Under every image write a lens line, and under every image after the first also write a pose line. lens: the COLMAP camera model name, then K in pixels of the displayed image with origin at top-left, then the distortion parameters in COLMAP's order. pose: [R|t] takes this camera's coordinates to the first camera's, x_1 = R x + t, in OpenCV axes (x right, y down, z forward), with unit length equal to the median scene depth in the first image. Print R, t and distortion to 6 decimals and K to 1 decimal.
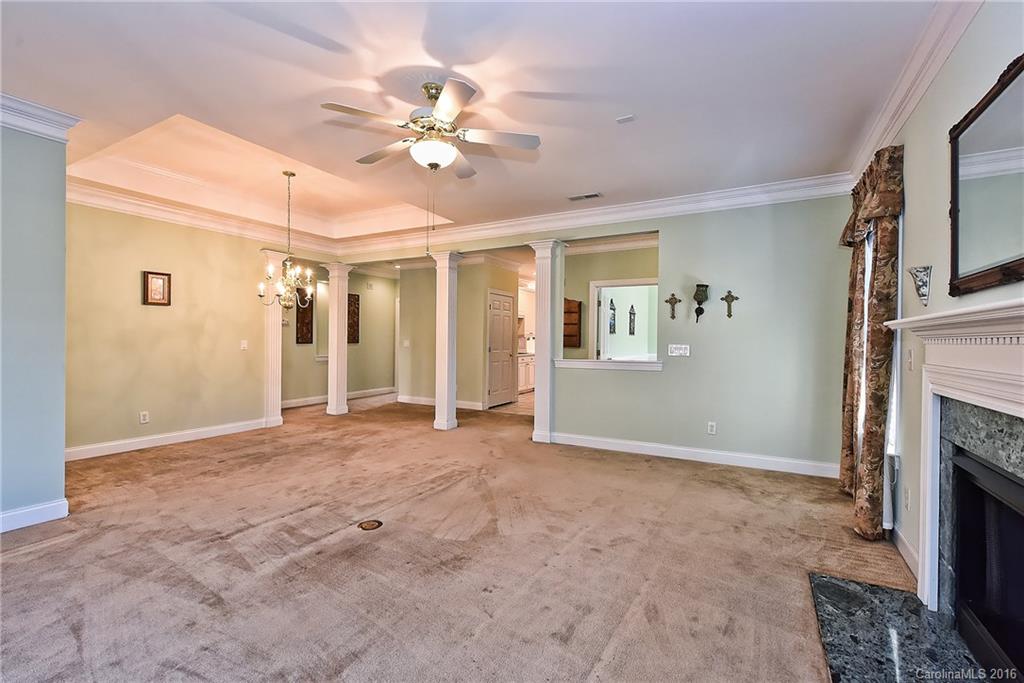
lens RADIAL K [[444.9, 0, 516.2], [0, 444.9, 340.8], [0, 0, 1]] dist [-0.005517, -0.000132]
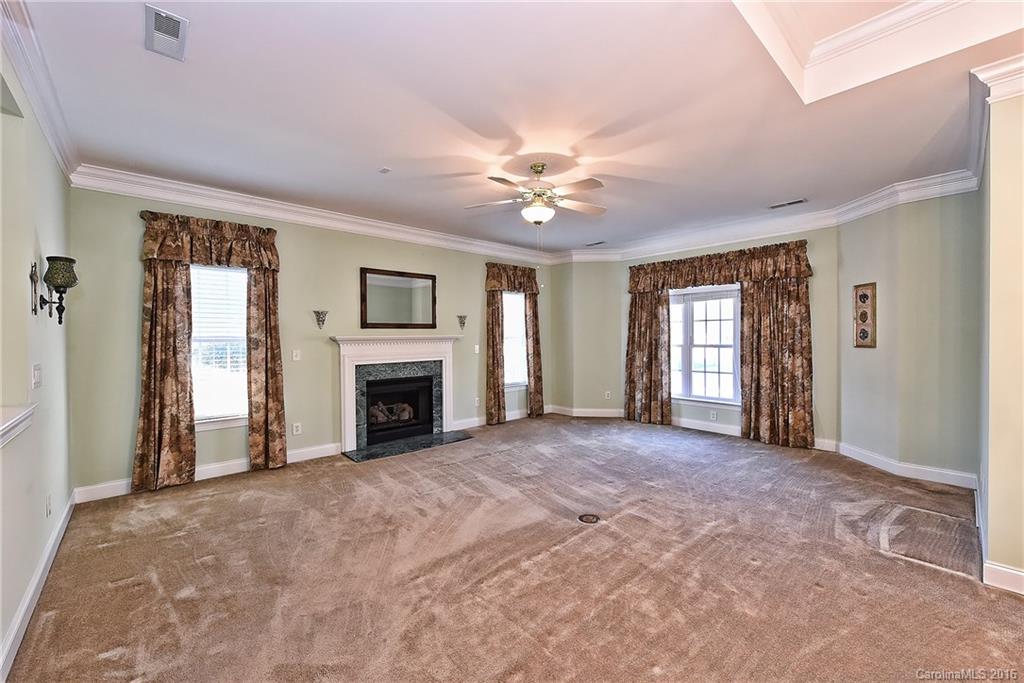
lens RADIAL K [[408.0, 0, 517.0], [0, 408.0, 339.5], [0, 0, 1]] dist [0.000321, -0.000365]
pose [[-0.943878, 0.000542, 0.330293, -0.295510], [0.005974, 0.999863, 0.015433, -0.024283], [-0.330239, 0.016540, -0.943752, 1.219440]]
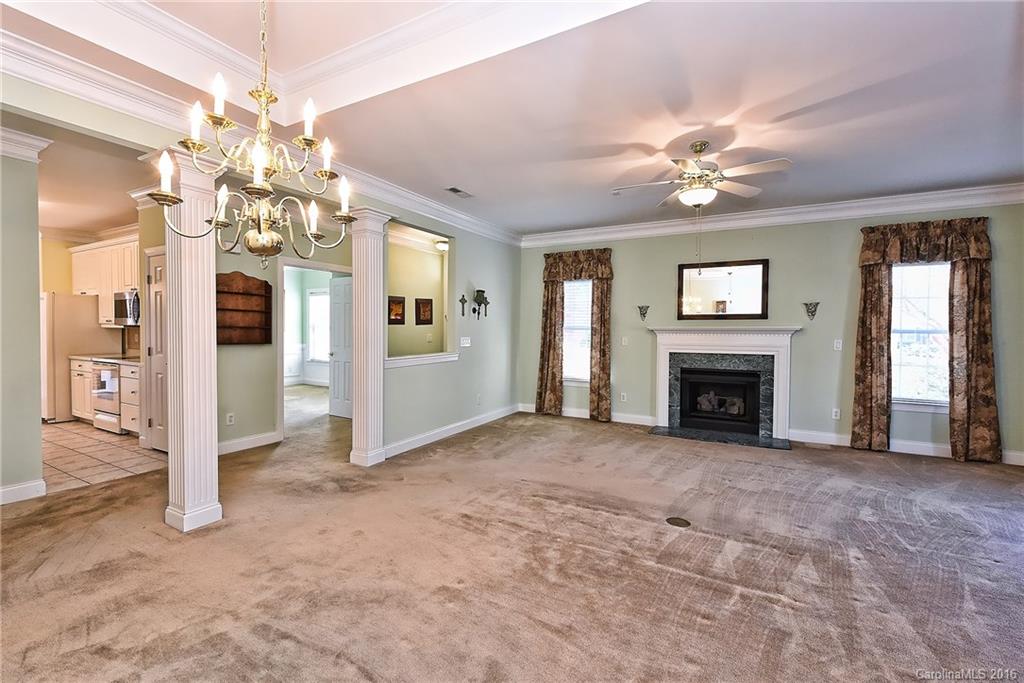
lens RADIAL K [[444.9, 0, 511.5], [0, 444.9, 336.5], [0, 0, 1]] dist [-0.005517, -0.000132]
pose [[0.016701, -0.021140, 0.999637, -0.819131], [0.000266, 0.999777, 0.021139, -0.018768], [-0.999860, -0.000087, 0.016703, 0.831982]]
